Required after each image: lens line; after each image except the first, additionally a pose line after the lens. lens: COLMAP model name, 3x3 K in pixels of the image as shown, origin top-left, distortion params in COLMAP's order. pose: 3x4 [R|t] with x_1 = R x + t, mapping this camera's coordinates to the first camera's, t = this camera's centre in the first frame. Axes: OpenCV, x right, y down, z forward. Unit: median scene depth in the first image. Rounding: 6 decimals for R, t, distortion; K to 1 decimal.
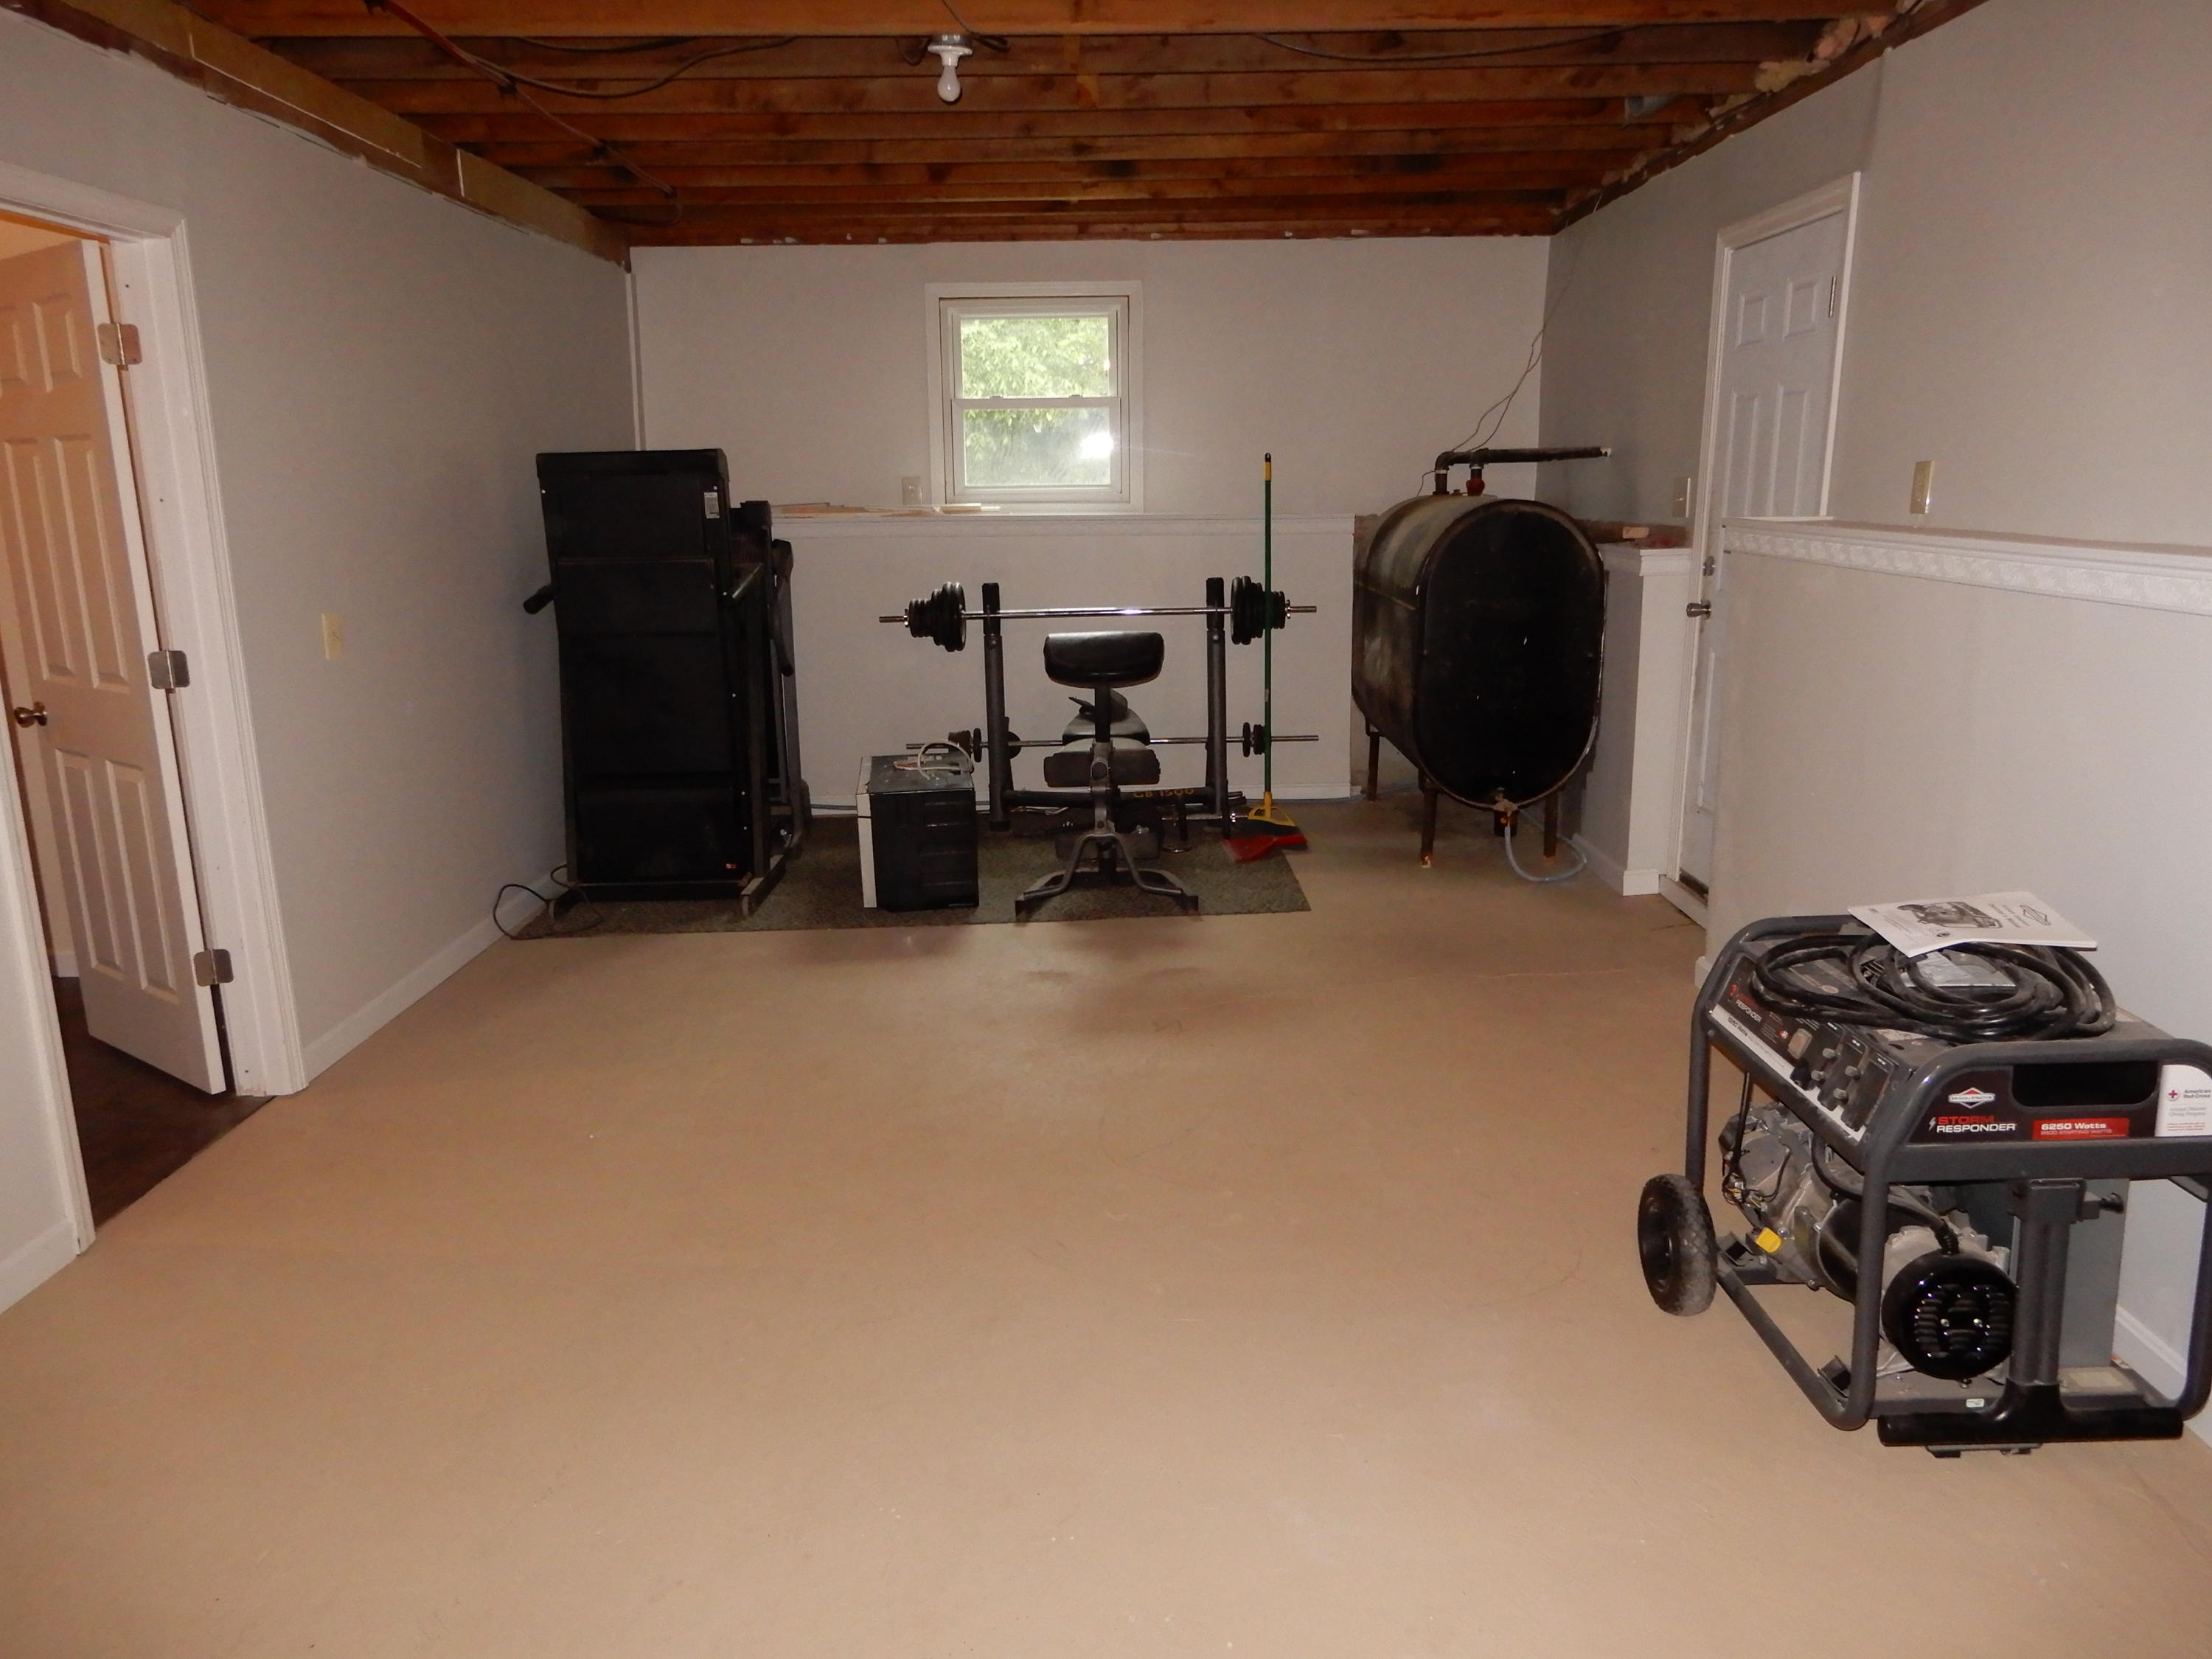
lens RADIAL K [[1571.5, 0, 1103.0], [0, 1571.5, 812.4], [0, 0, 1]] dist [0.004586, 0.001764]
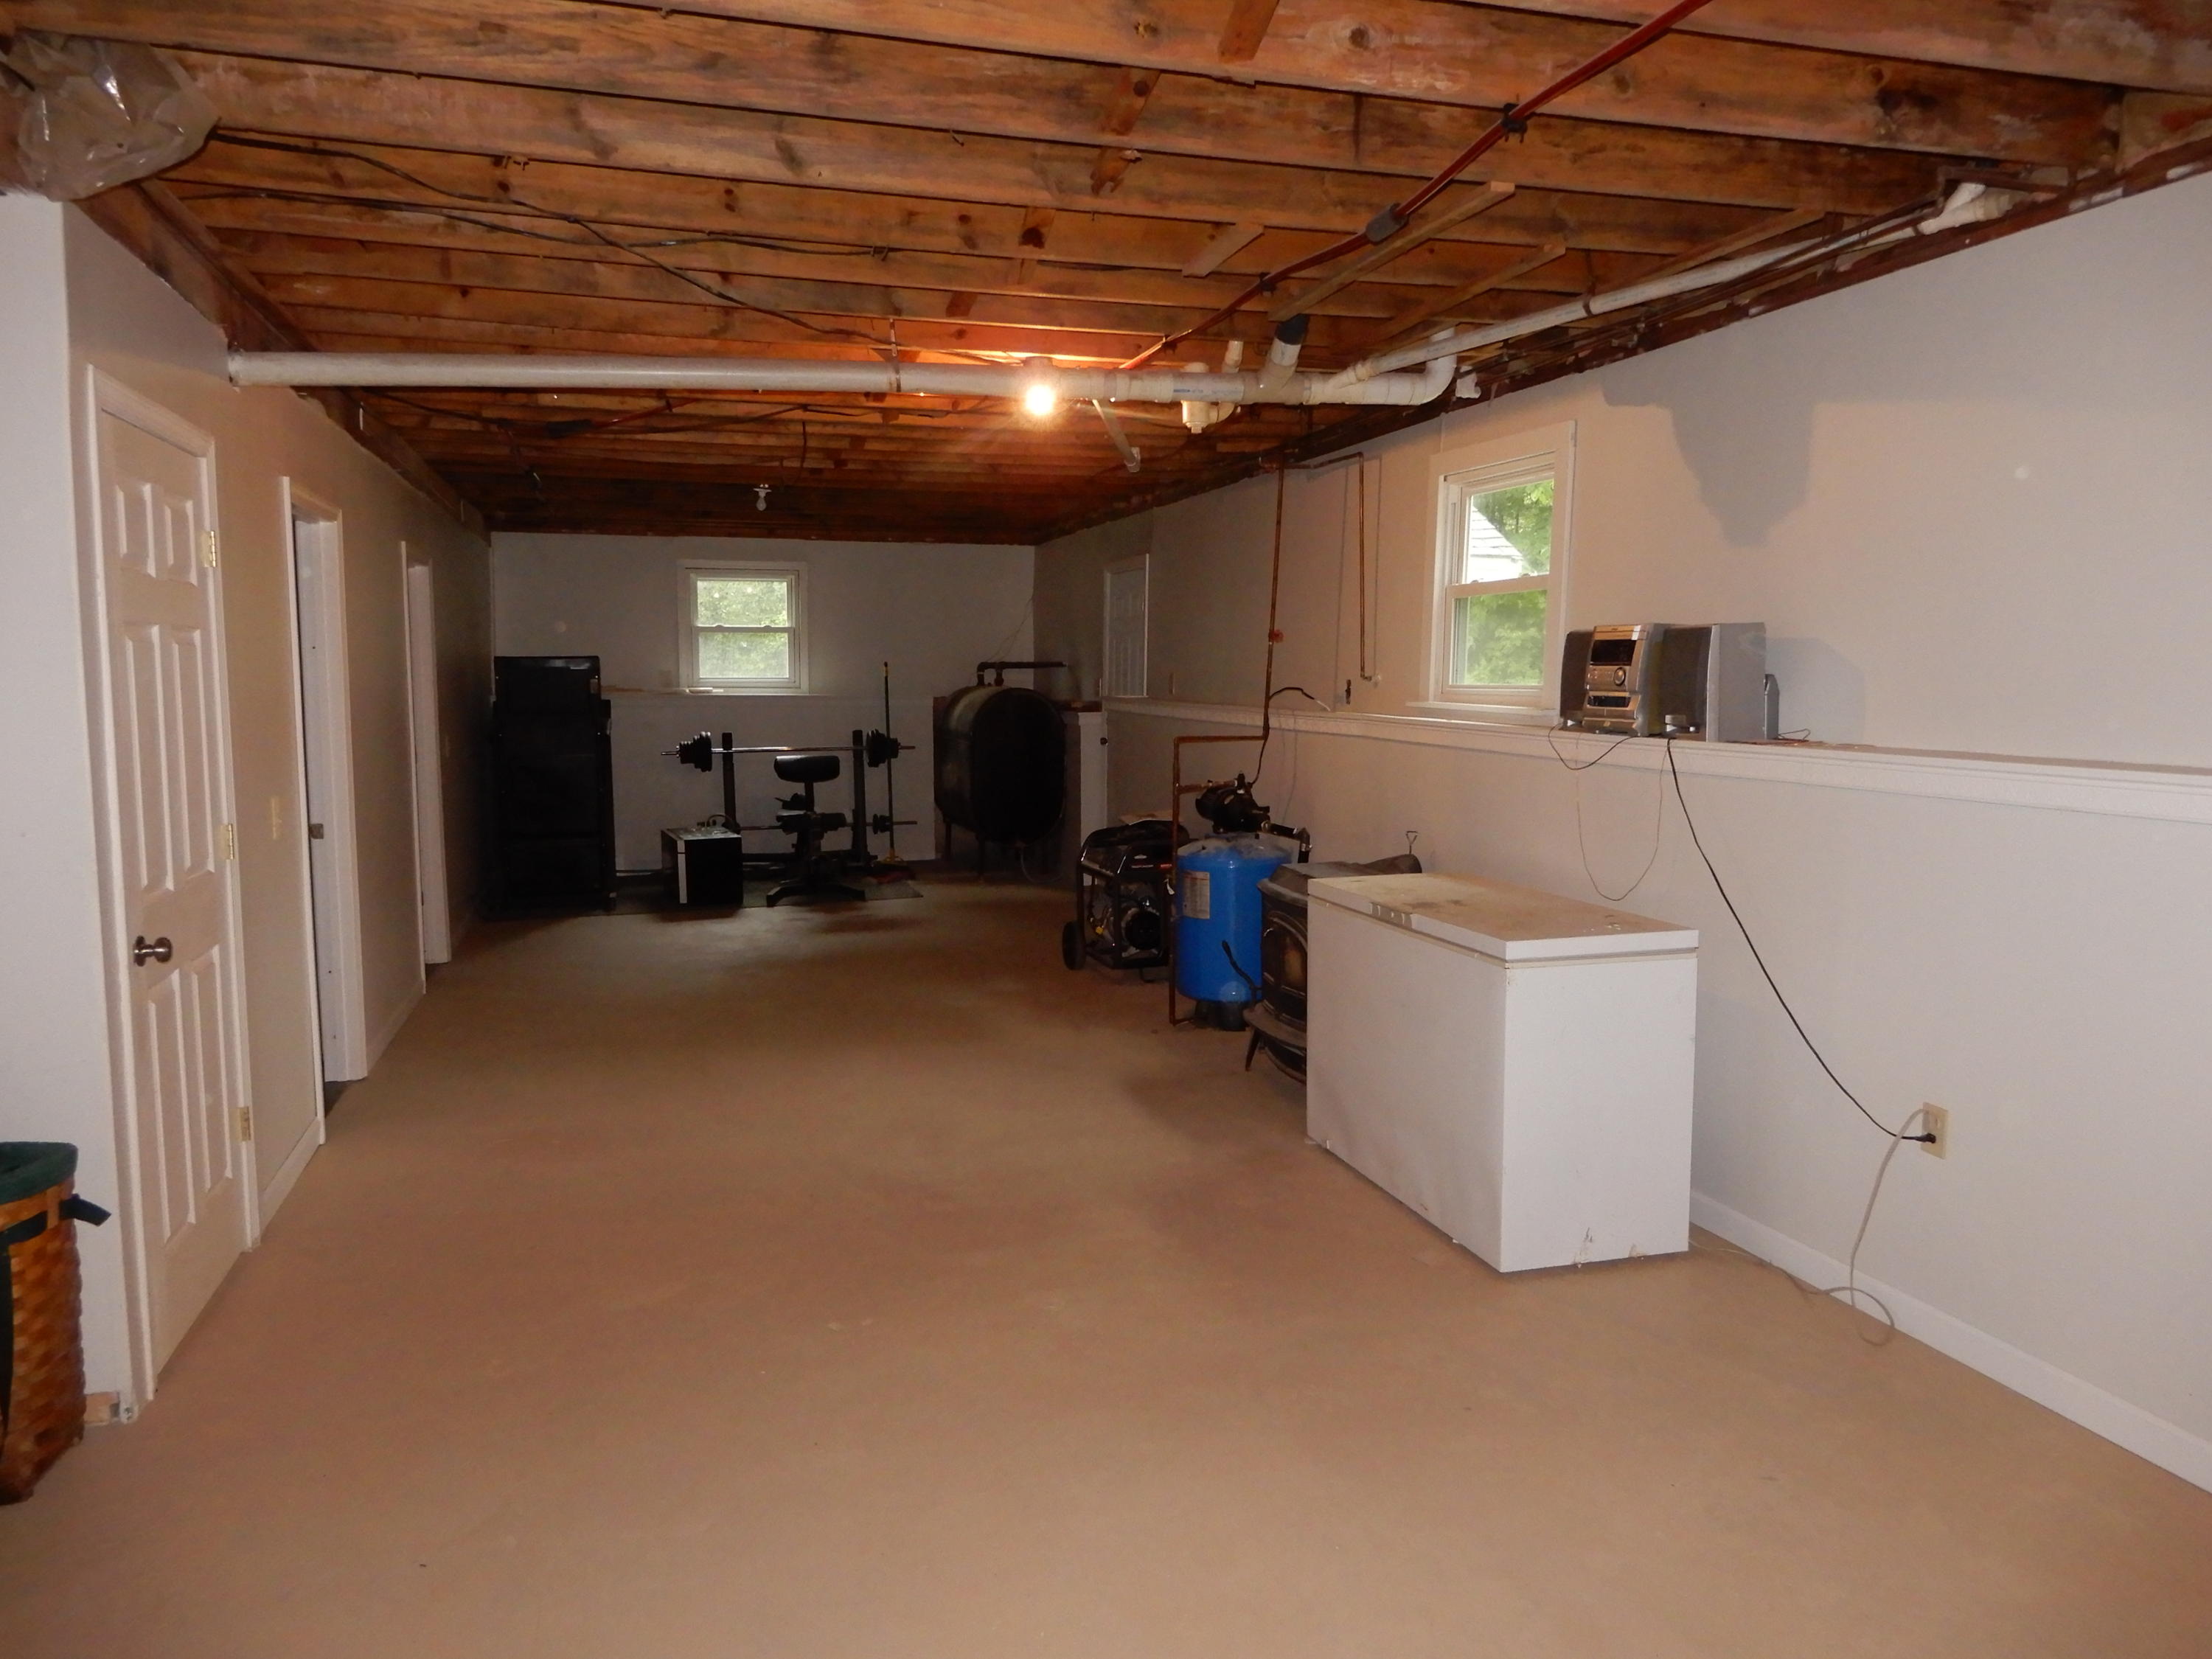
lens RADIAL K [[1571.5, 0, 1097.5], [0, 1571.5, 832.5], [0, 0, 1]] dist [0.004586, 0.001764]
pose [[0.960533, -0.016150, 0.277696, -0.162555], [0.046404, 0.993627, -0.102721, 0.159332], [-0.274268, 0.111553, 0.955161, -0.752475]]
